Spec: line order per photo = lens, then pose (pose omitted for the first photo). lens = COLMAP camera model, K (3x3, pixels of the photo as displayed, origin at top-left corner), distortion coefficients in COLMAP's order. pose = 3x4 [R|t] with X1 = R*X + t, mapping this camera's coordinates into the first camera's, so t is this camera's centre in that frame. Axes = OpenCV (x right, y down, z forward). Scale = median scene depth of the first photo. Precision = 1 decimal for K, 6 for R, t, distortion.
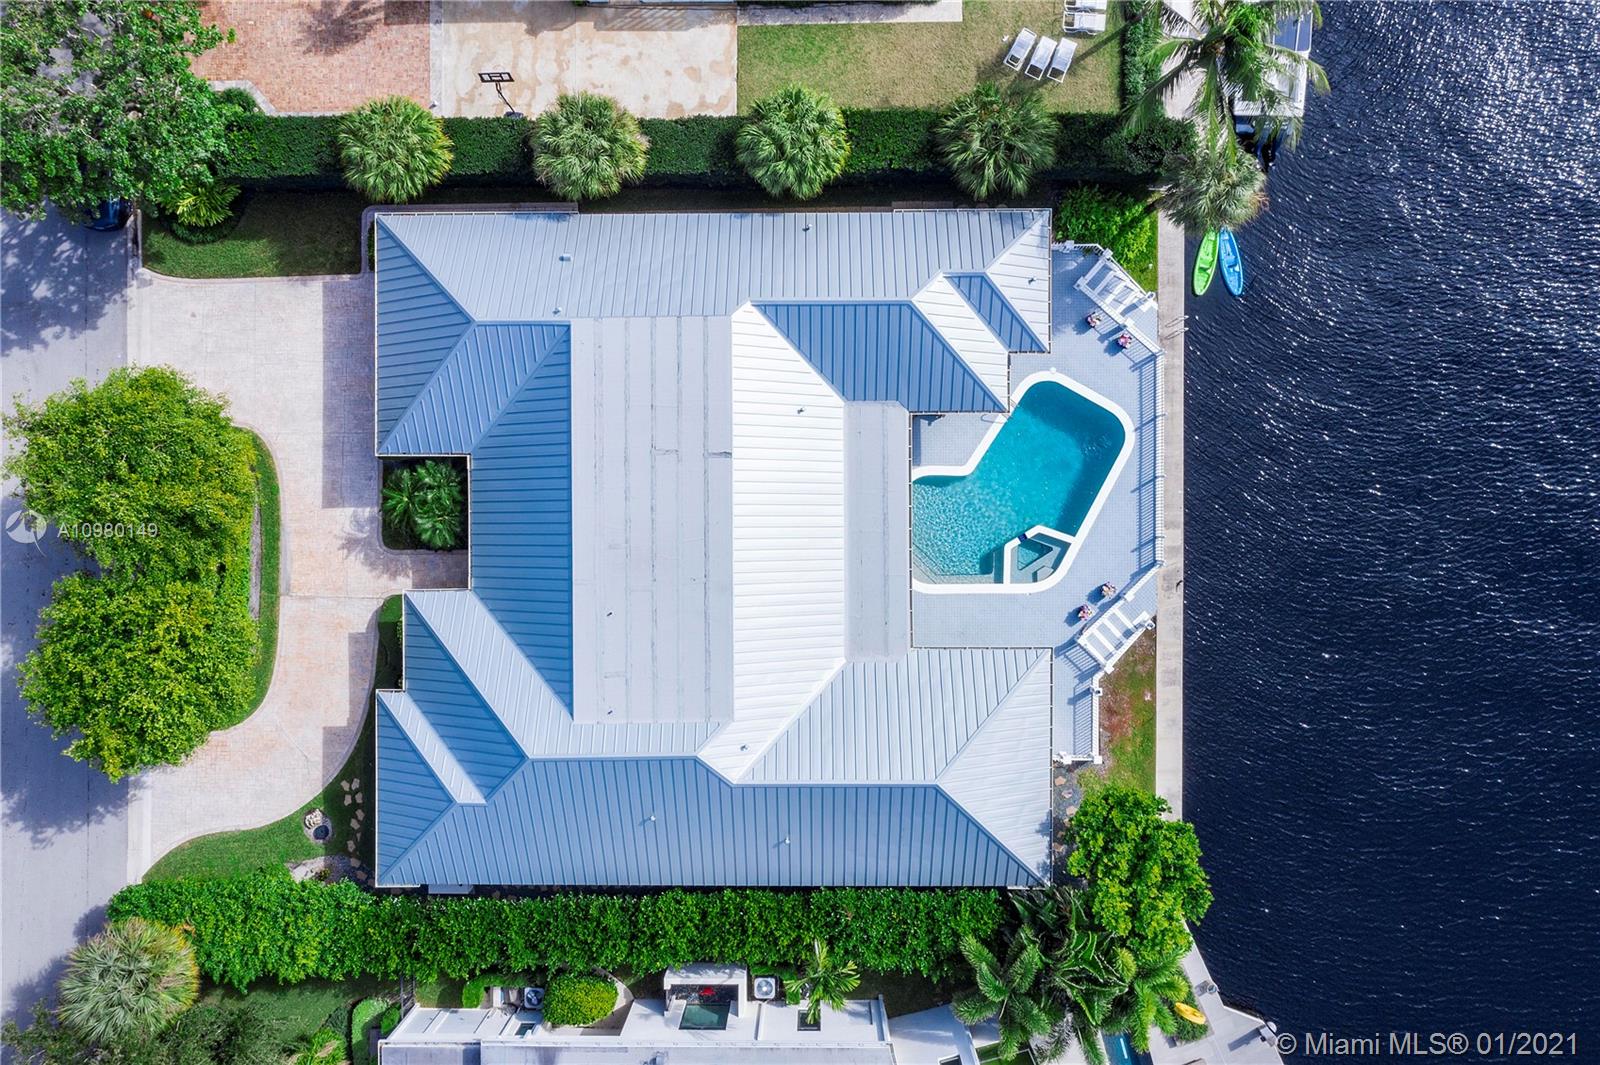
lens RADIAL K [[1290.9, 0, 800.0], [0, 1290.9, 532.5], [0, 0, 1]] dist [0.002843, -0.002760]
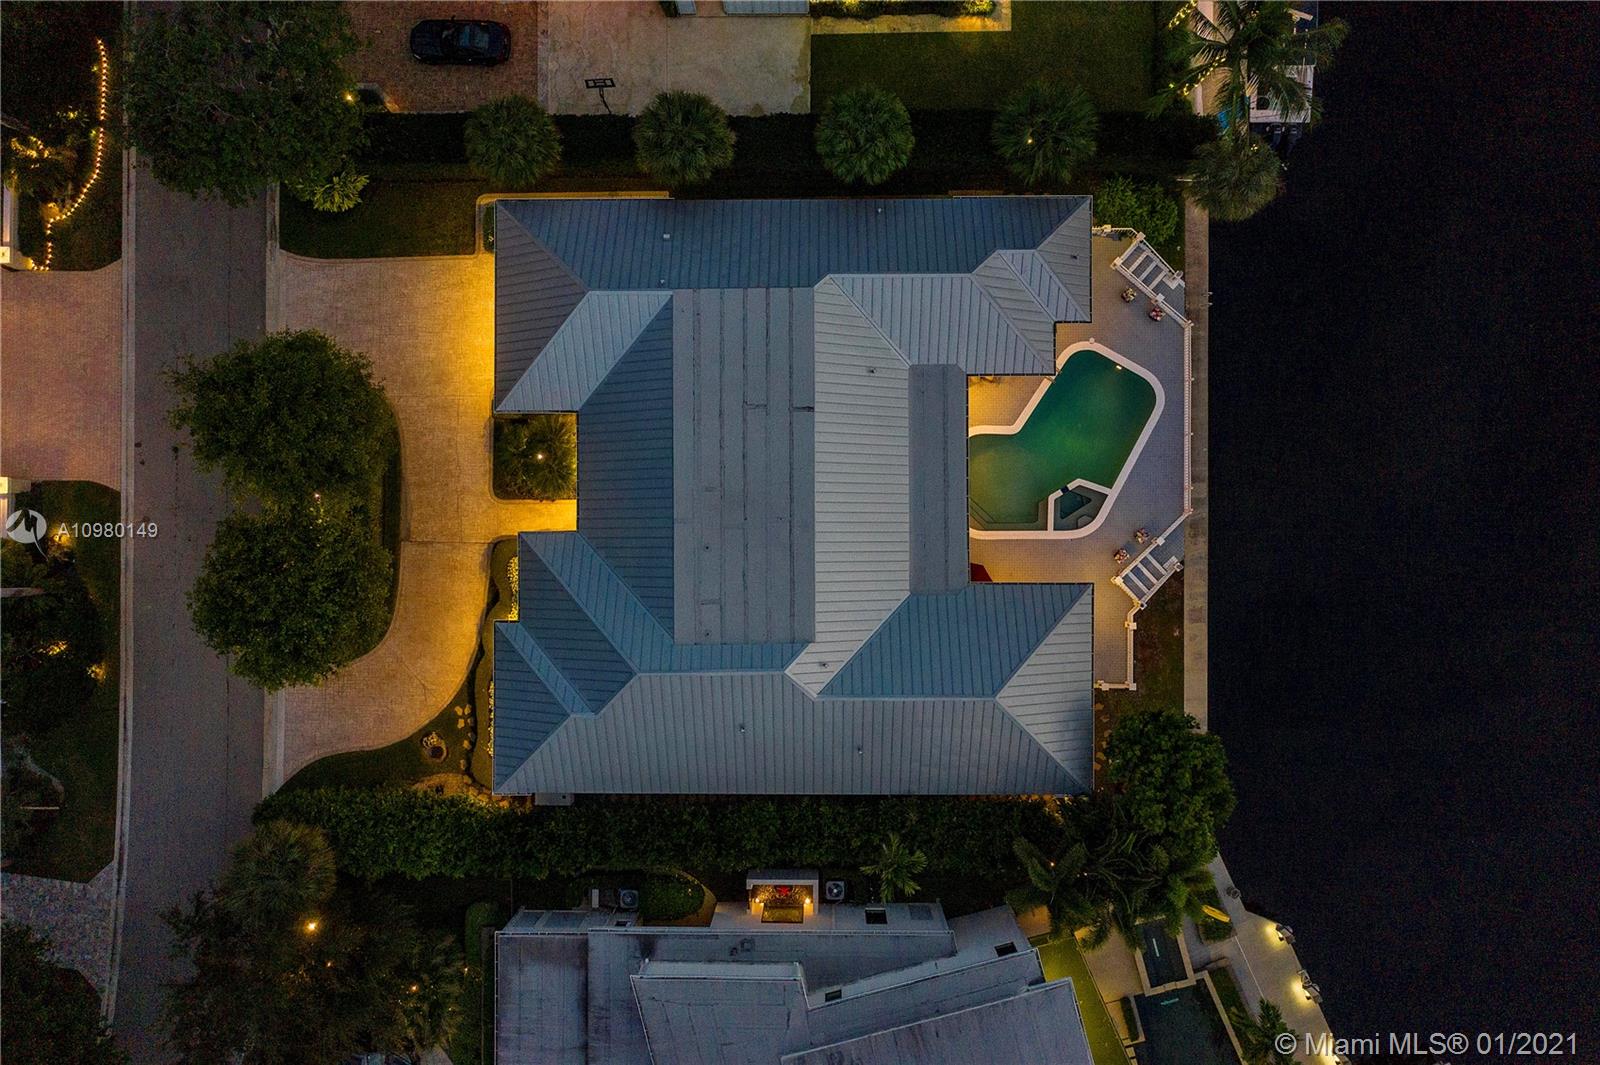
lens RADIAL K [[1304.1, 0, 800.0], [0, 1304.1, 532.5], [0, 0, 1]] dist [0.004682, 0.000697]
pose [[0.999998, 0.001706, -0.000489, -0.060273], [-0.001713, 0.999893, -0.014525, 0.061650], [0.000464, 0.014526, 0.999894, -0.140419]]
